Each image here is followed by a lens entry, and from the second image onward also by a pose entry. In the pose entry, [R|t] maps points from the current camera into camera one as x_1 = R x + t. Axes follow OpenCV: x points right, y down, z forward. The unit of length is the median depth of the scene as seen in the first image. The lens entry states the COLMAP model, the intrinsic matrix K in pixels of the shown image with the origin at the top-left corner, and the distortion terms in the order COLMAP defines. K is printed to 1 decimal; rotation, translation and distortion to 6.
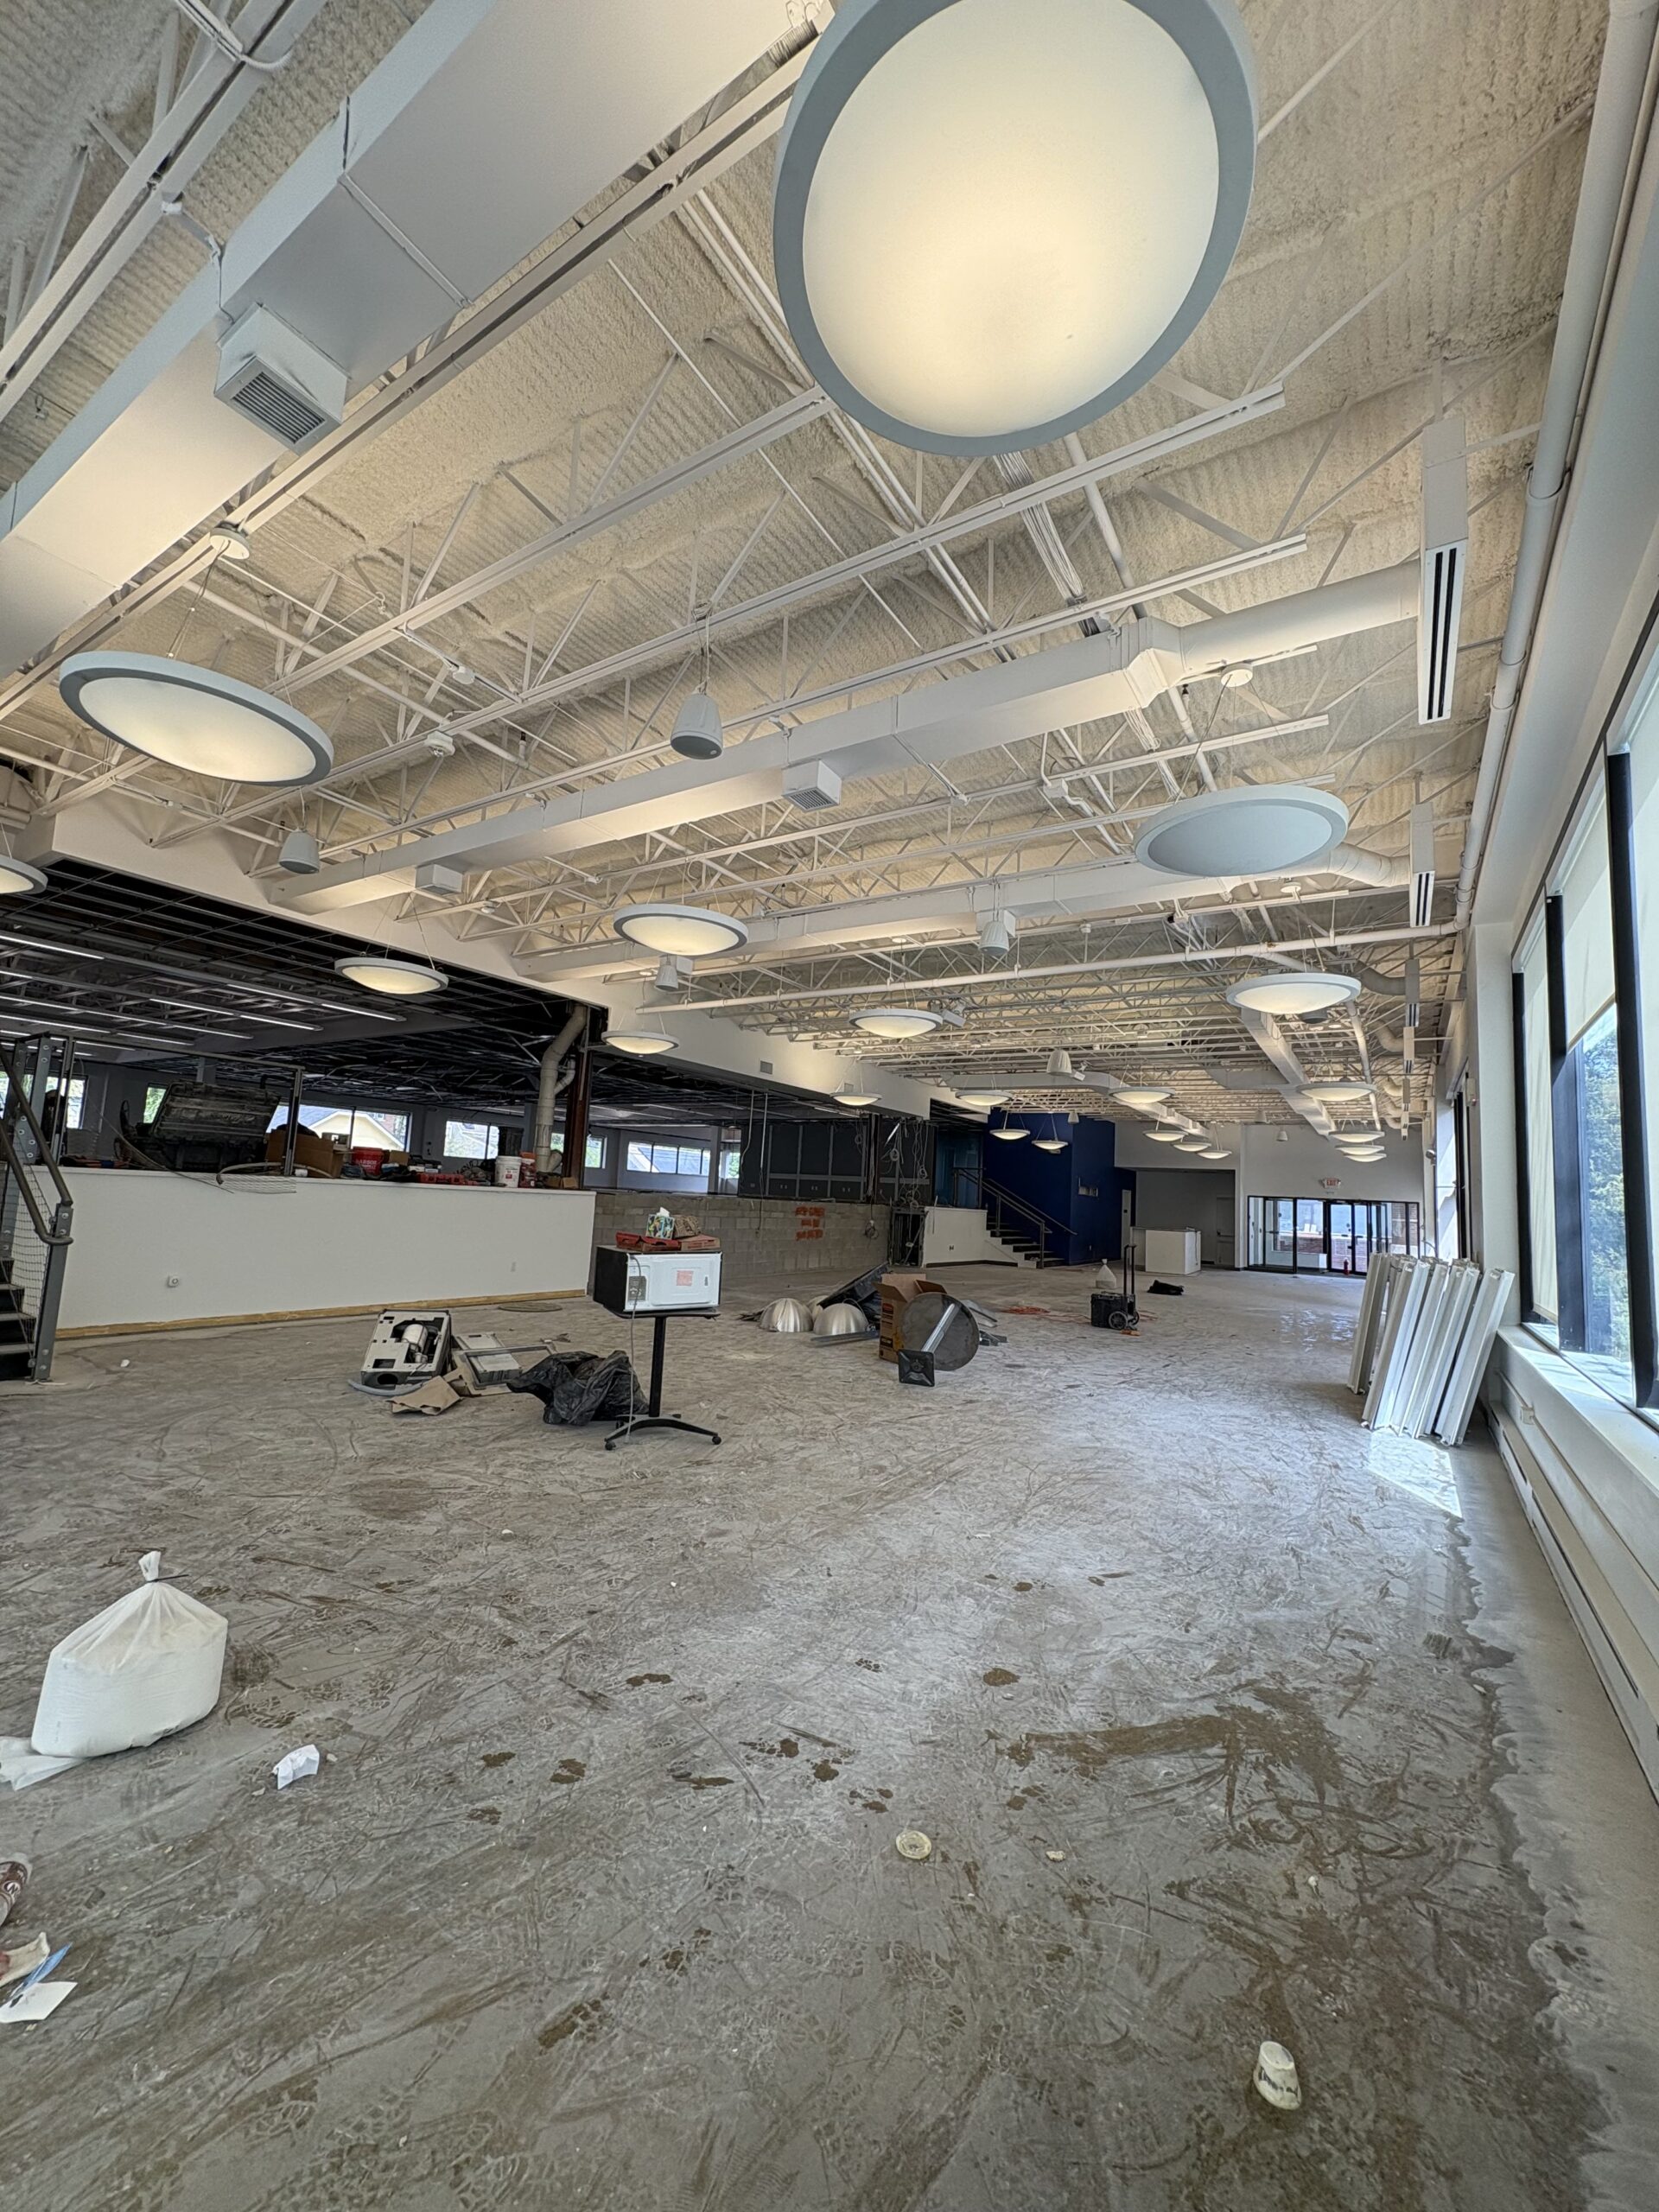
lens RADIAL K [[886.8, 0, 829.5], [0, 886.8, 1106.0], [0, 0, 1]] dist [0.000340, 0.000006]
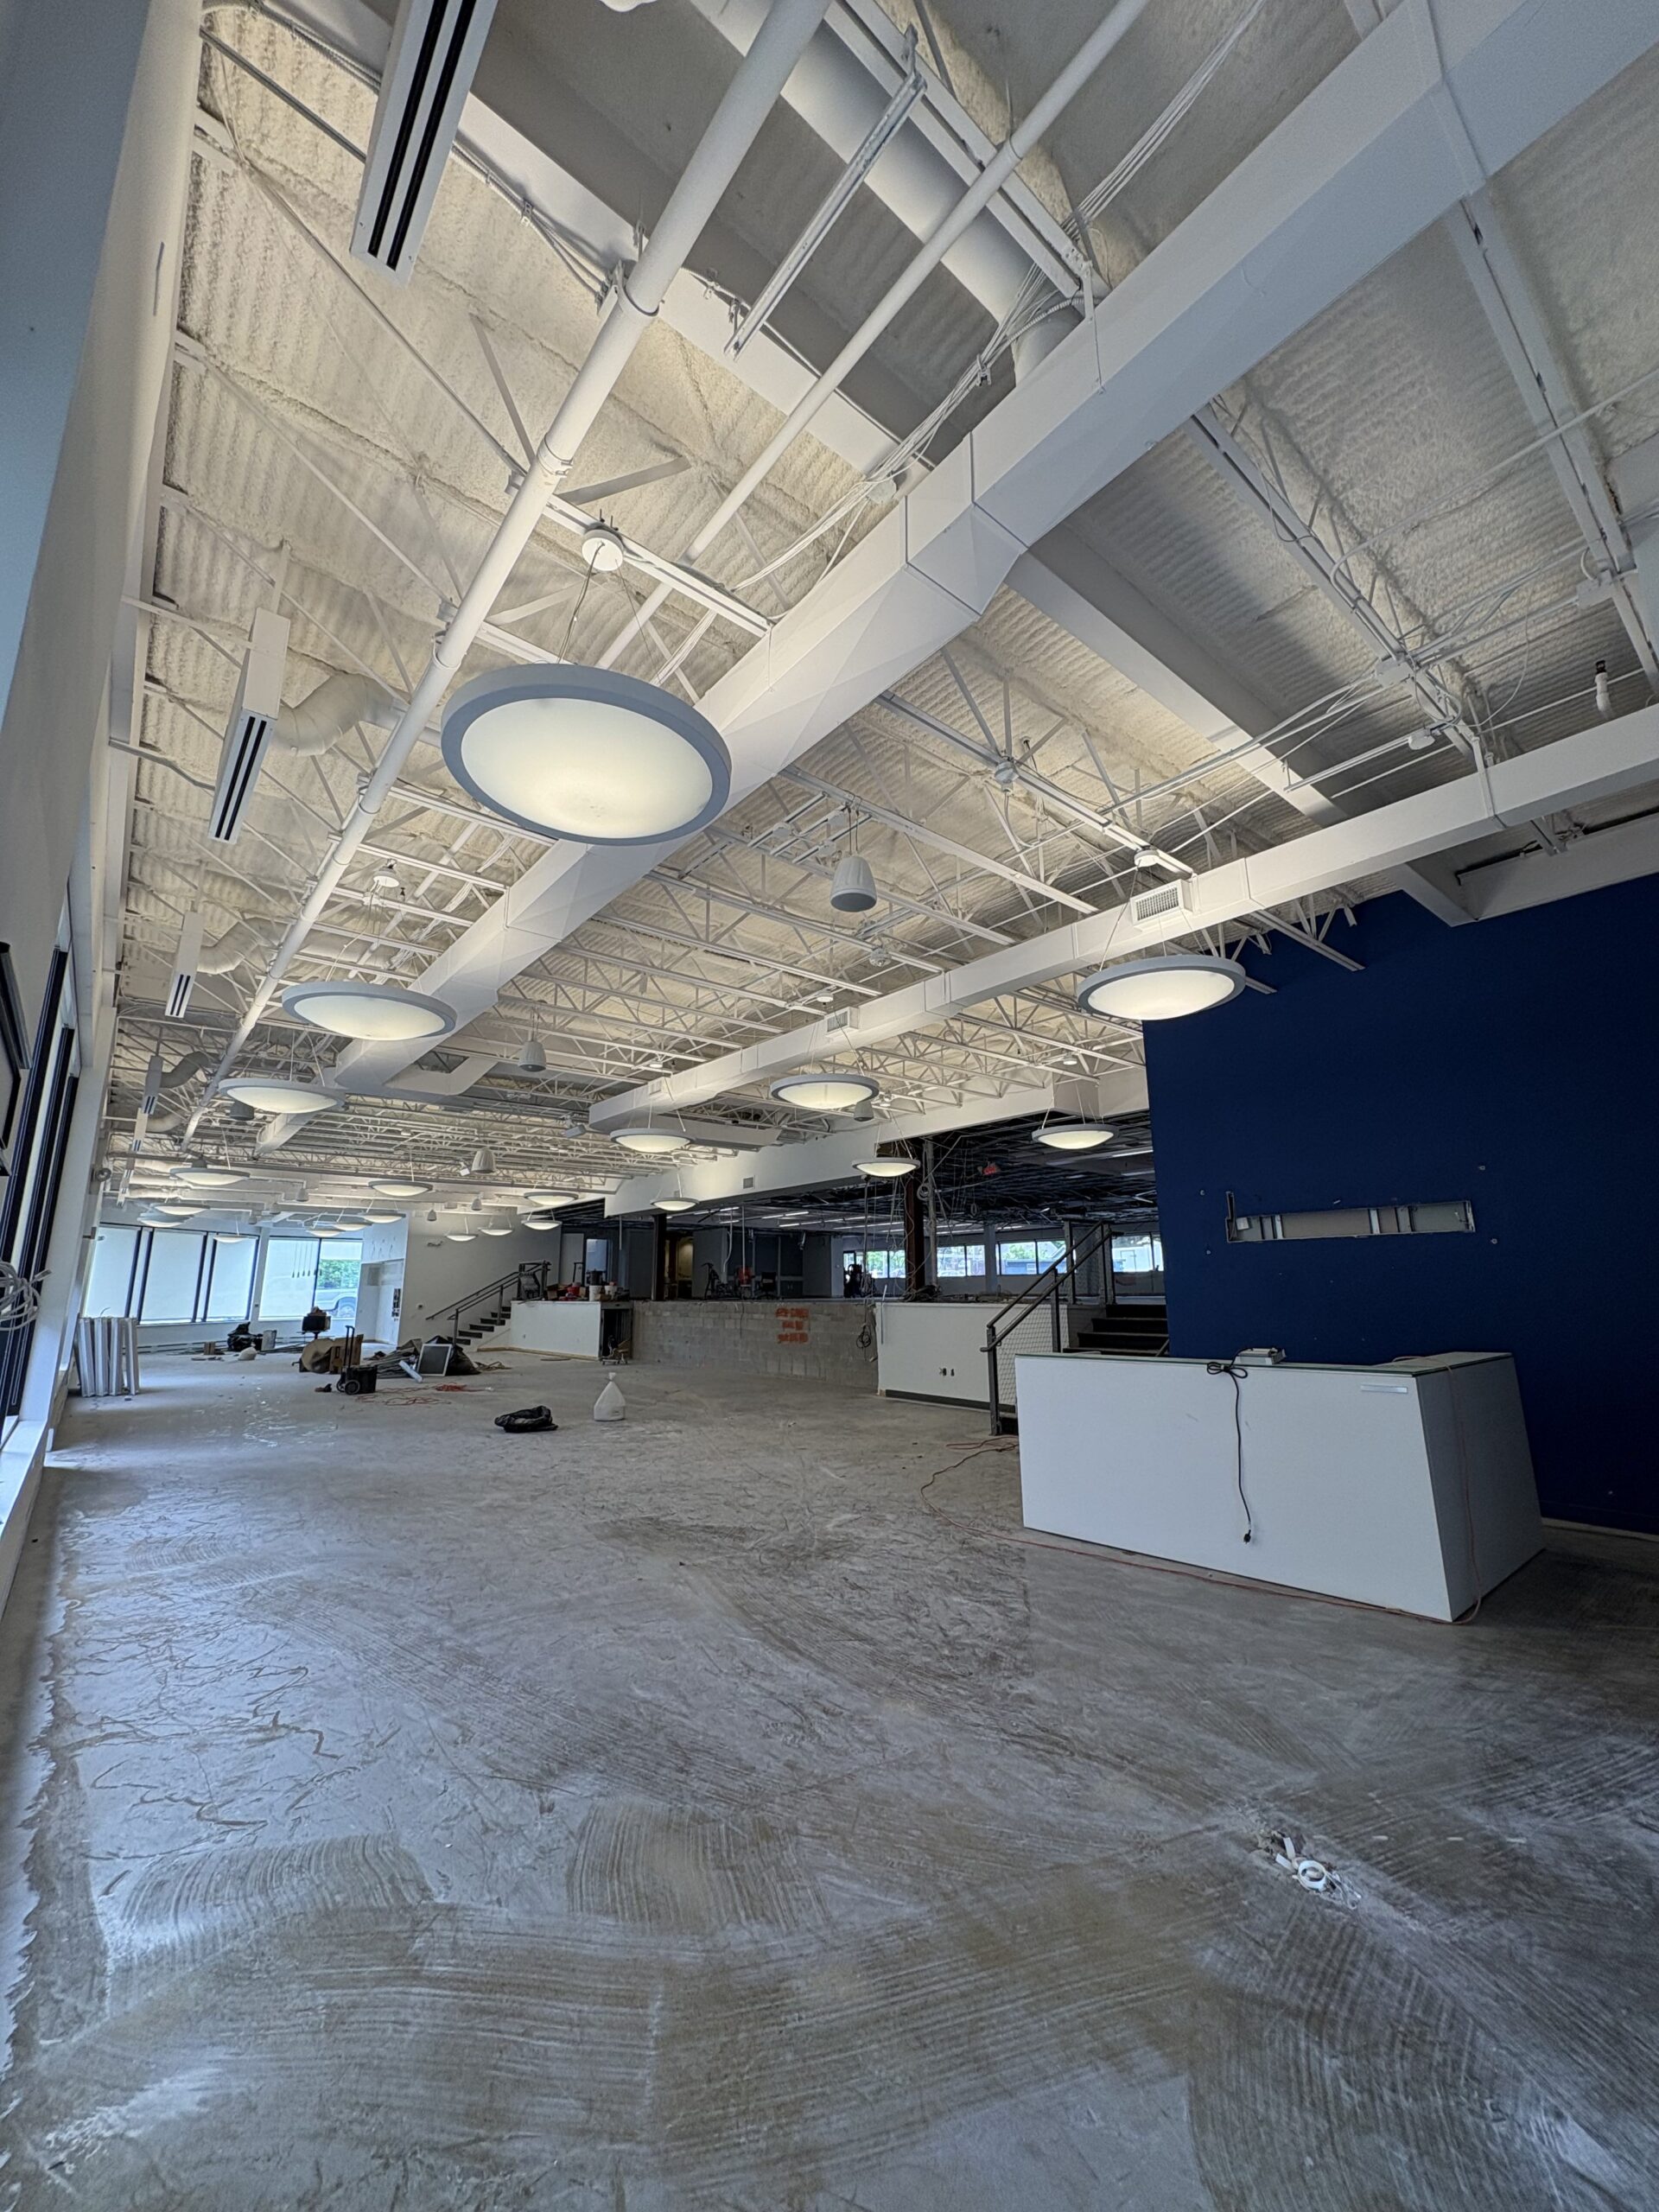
lens RADIAL K [[876.7, 0, 829.5], [0, 876.7, 1106.0], [0, 0, 1]] dist [0.000120, -0.000001]
pose [[-0.307782, -0.243843, -0.919679, 0.865365], [0.092394, 0.954373, -0.283963, 0.173225], [0.946960, -0.172372, -0.271210, 1.295927]]
